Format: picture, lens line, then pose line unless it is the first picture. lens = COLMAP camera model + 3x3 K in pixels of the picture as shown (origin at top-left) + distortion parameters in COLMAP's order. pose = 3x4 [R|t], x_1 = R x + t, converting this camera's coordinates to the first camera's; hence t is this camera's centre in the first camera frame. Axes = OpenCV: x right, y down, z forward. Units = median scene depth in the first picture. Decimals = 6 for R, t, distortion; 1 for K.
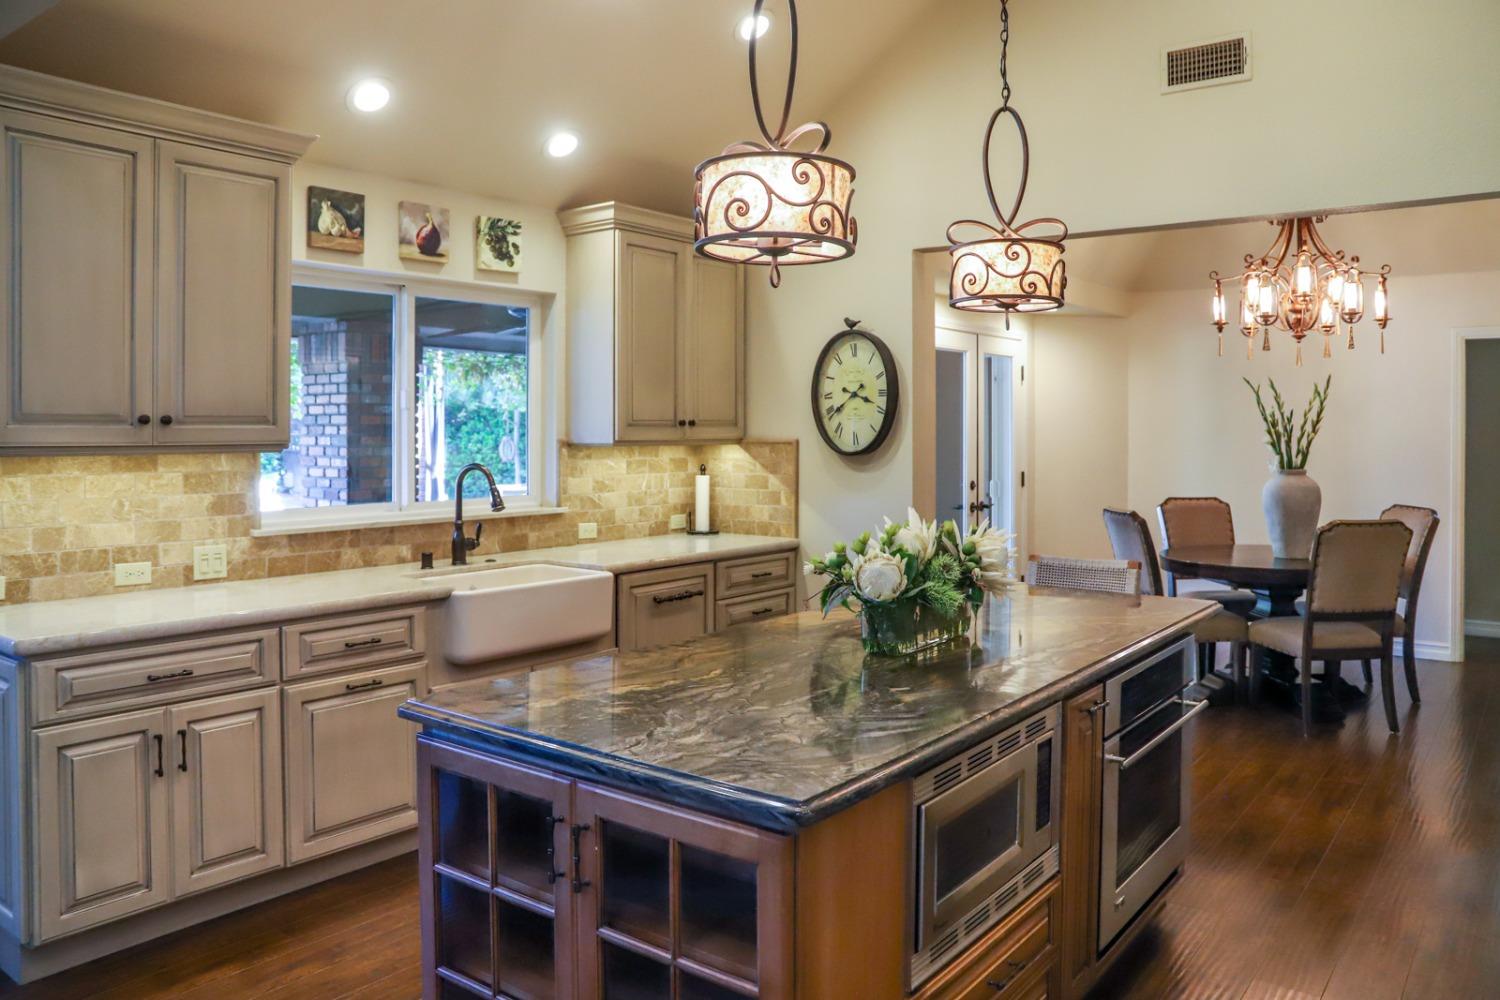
lens RADIAL K [[1087.4, 0, 749.4], [0, 1087.4, 458.4], [0, 0, 1]] dist [-0.062770, 0.004218]
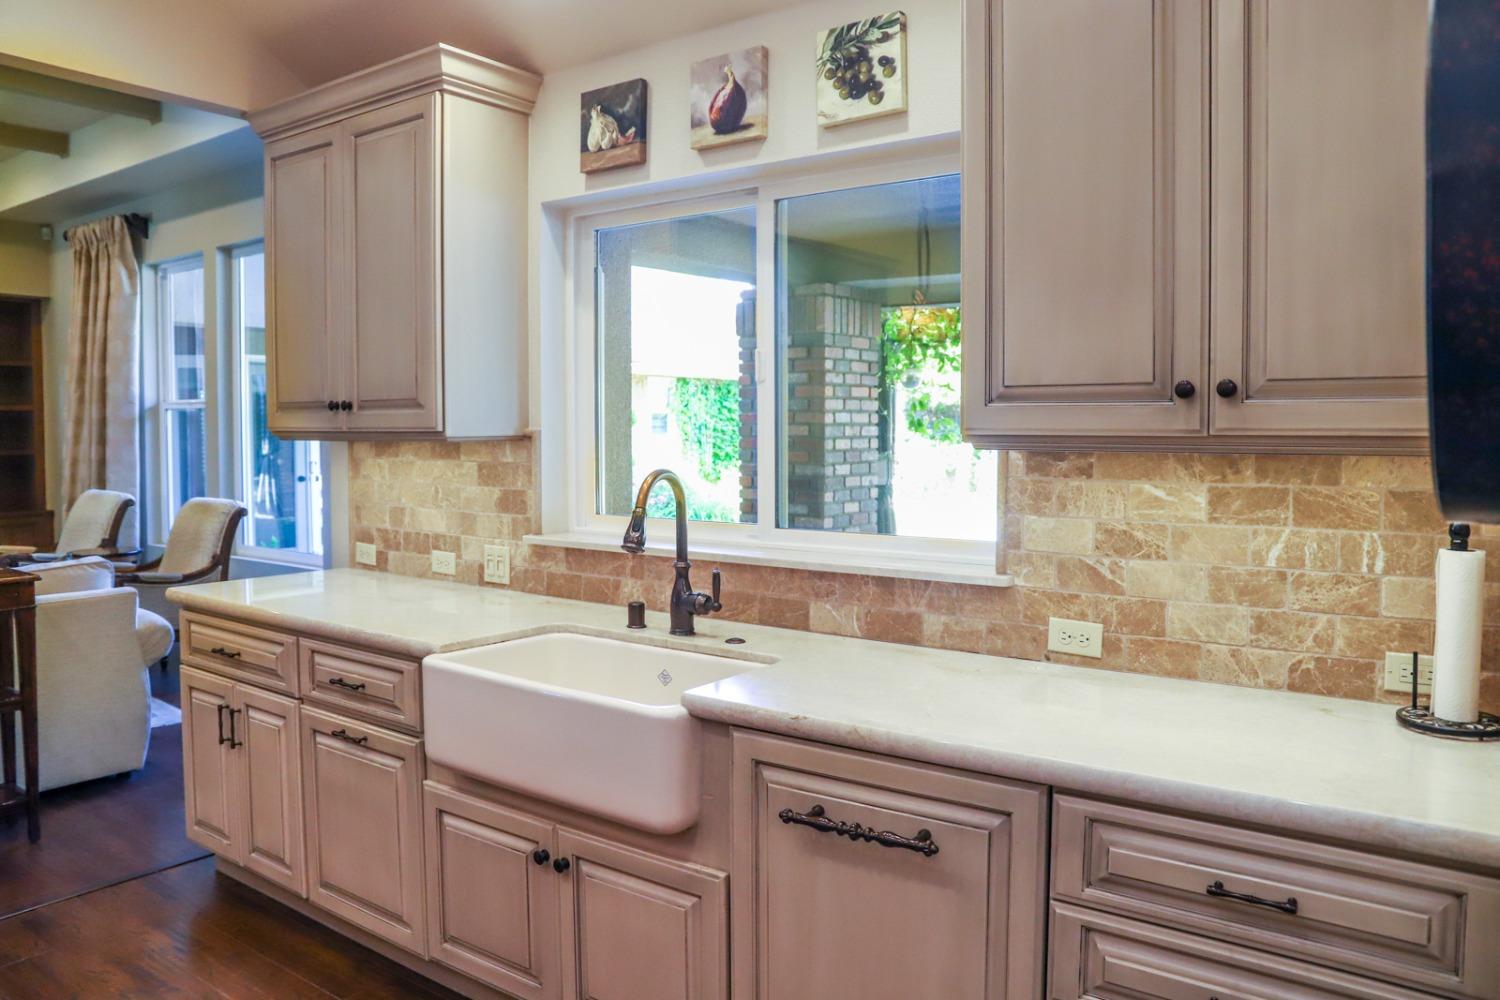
lens RADIAL K [[1077.5, 0, 748.8], [0, 1077.5, 487.6], [0, 0, 1]] dist [-0.093525, 0.002737]
pose [[0.038012, 0.054711, -0.997778, 0.325473], [-0.028146, 0.998163, 0.053659, -0.016967], [0.998881, 0.026044, 0.039482, 0.981757]]
